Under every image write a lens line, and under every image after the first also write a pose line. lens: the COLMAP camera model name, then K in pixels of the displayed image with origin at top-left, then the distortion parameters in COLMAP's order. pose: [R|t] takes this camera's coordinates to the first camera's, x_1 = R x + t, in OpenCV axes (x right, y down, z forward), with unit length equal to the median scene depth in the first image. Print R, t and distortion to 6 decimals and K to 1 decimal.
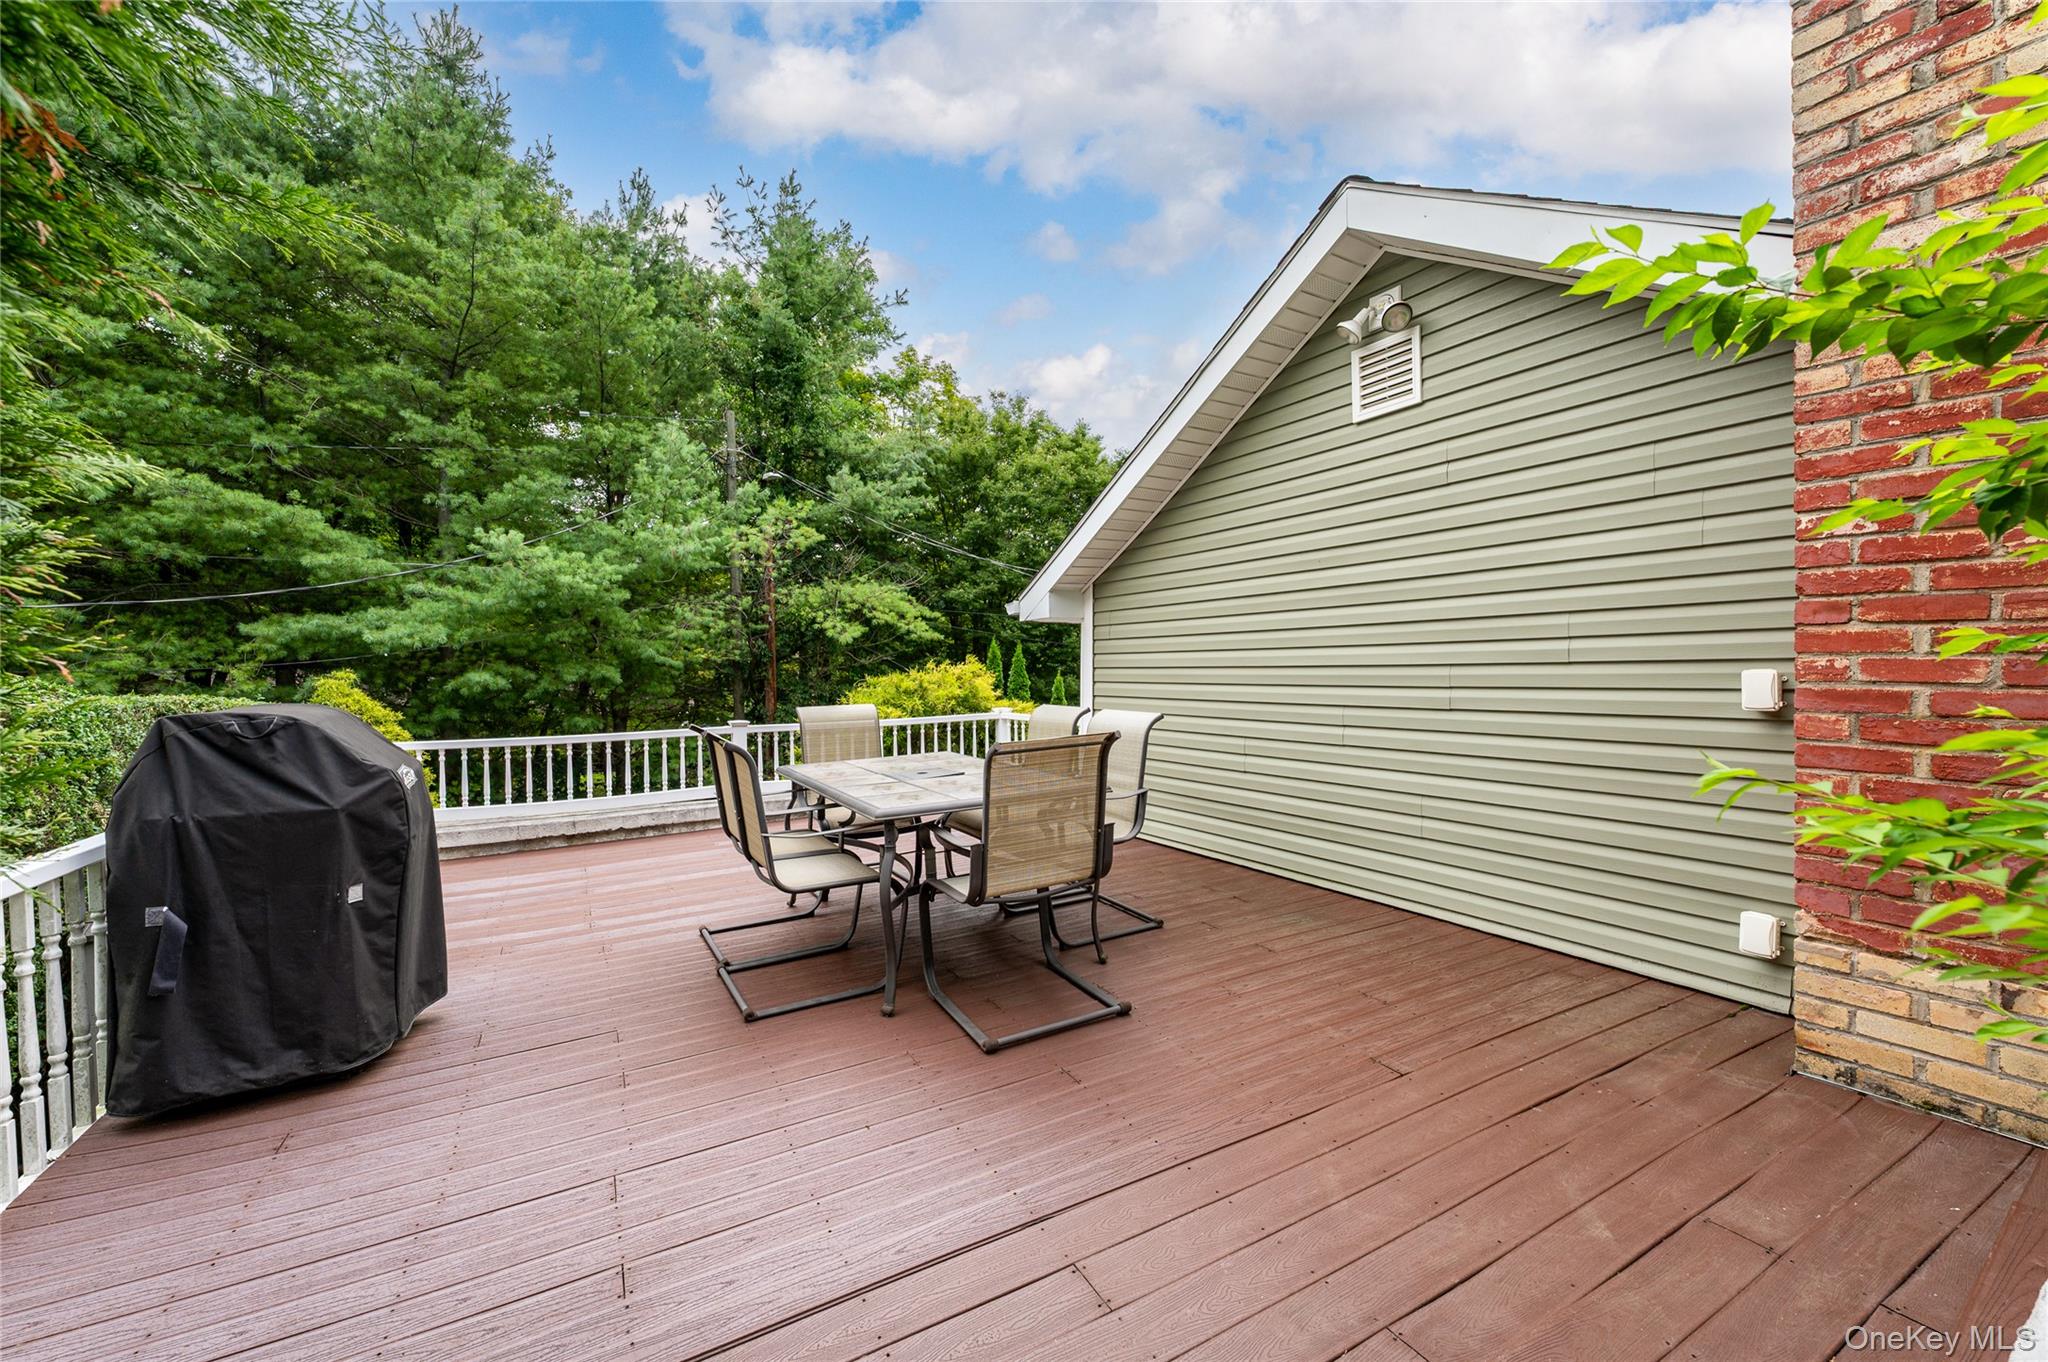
lens RADIAL K [[804.2, 0, 1017.5], [0, 804.2, 684.4], [0, 0, 1]] dist [-0.001059, 0.000007]
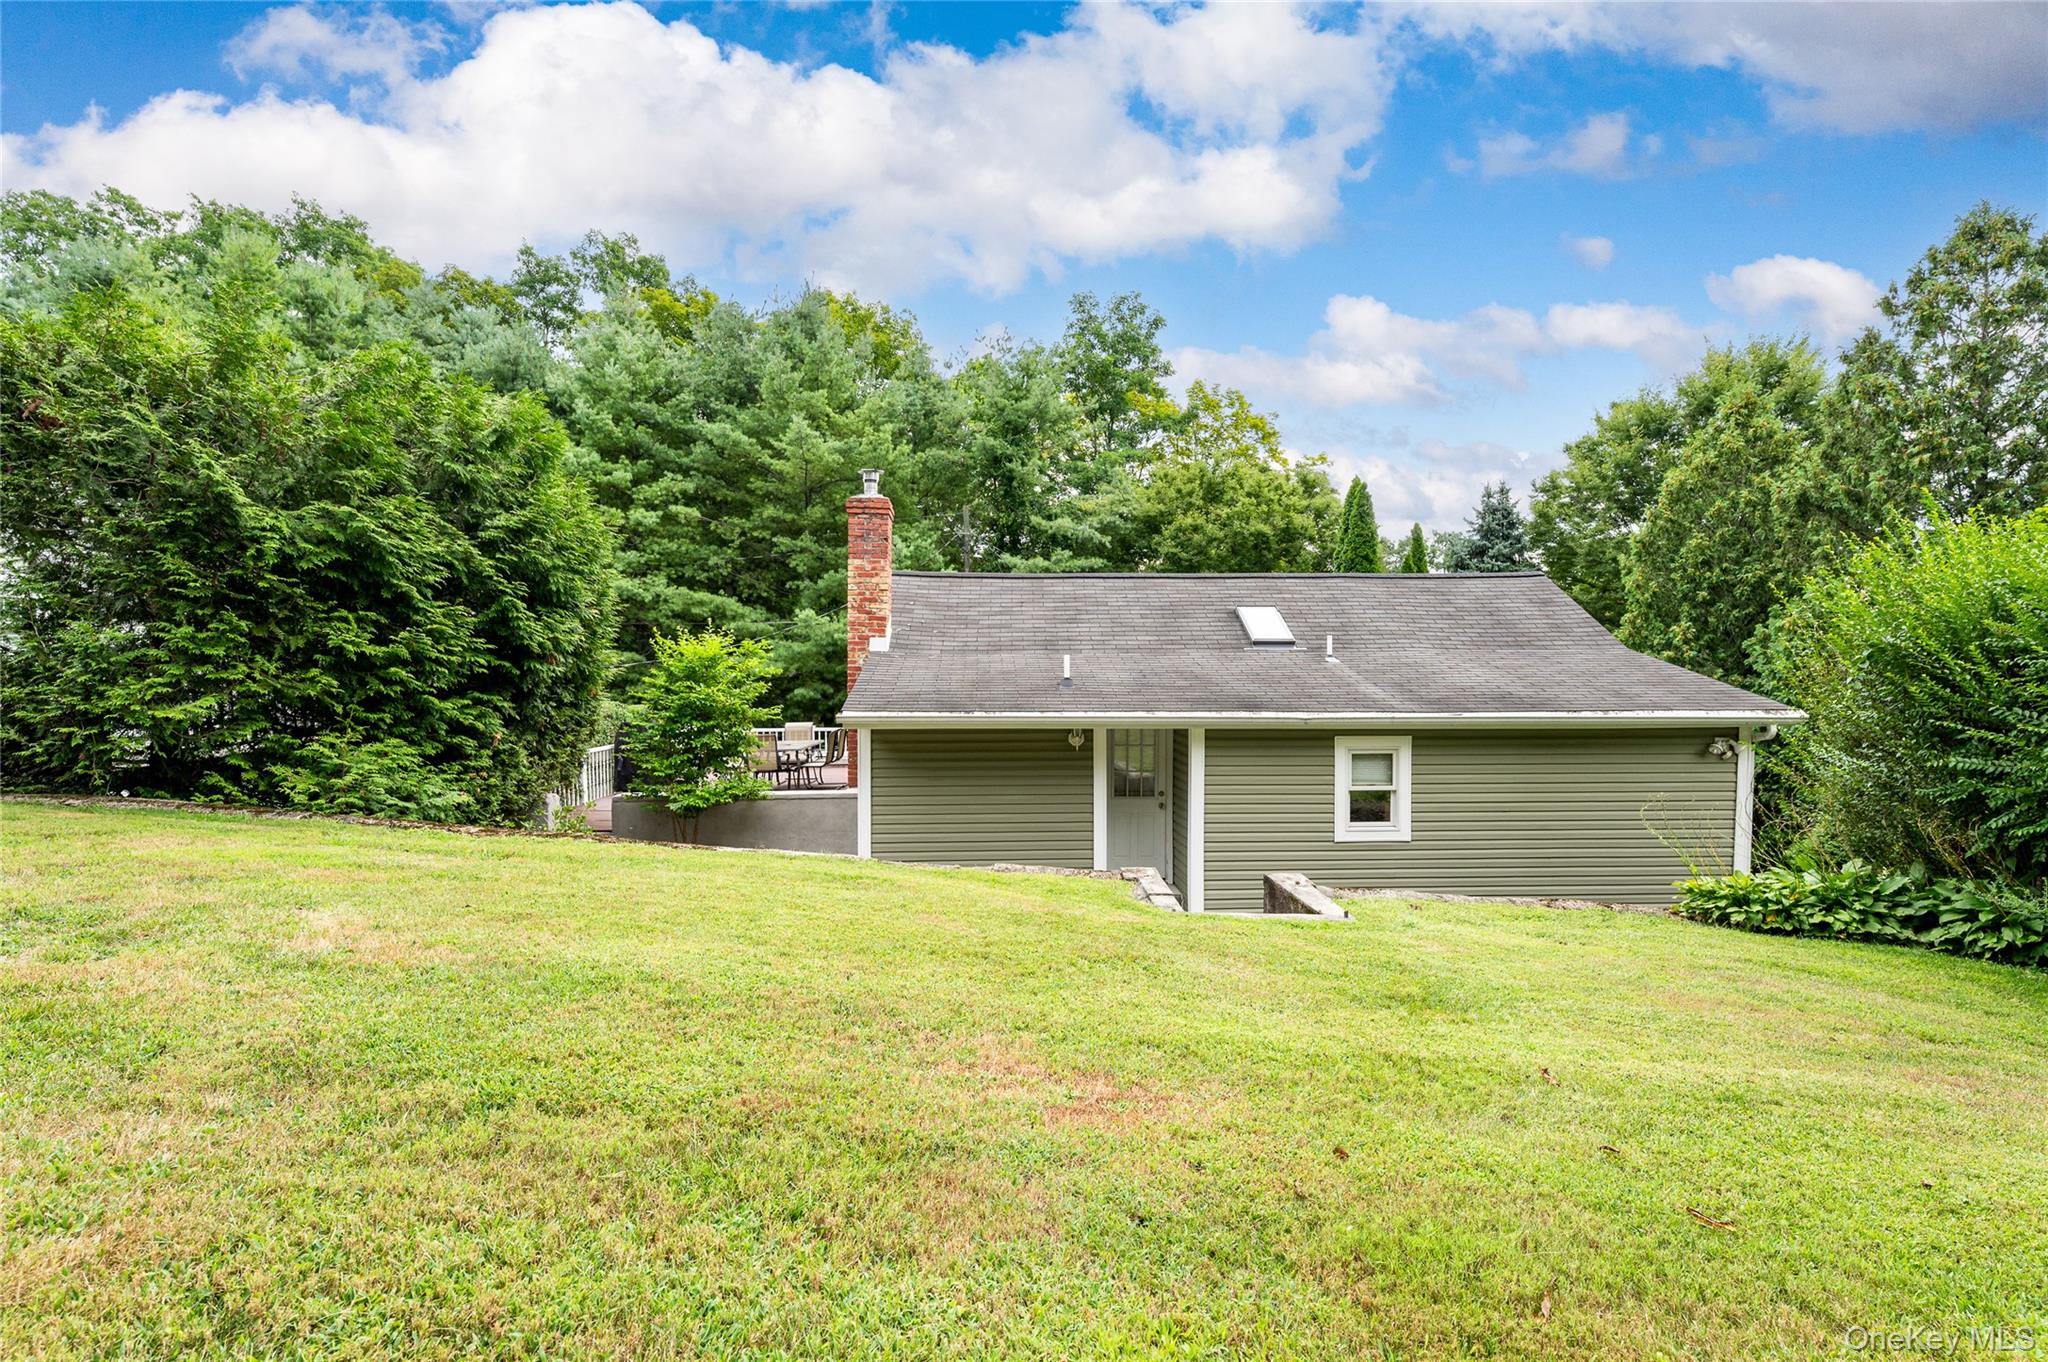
lens RADIAL K [[912.6, 0, 1030.0], [0, 912.6, 673.3], [0, 0, 1]] dist [0.001824, 0.000021]
pose [[0.882420, 0.011470, -0.470323, 0.637076], [-0.014280, 0.999895, -0.002408, -0.048750], [0.470246, 0.008841, 0.882491, -0.466857]]
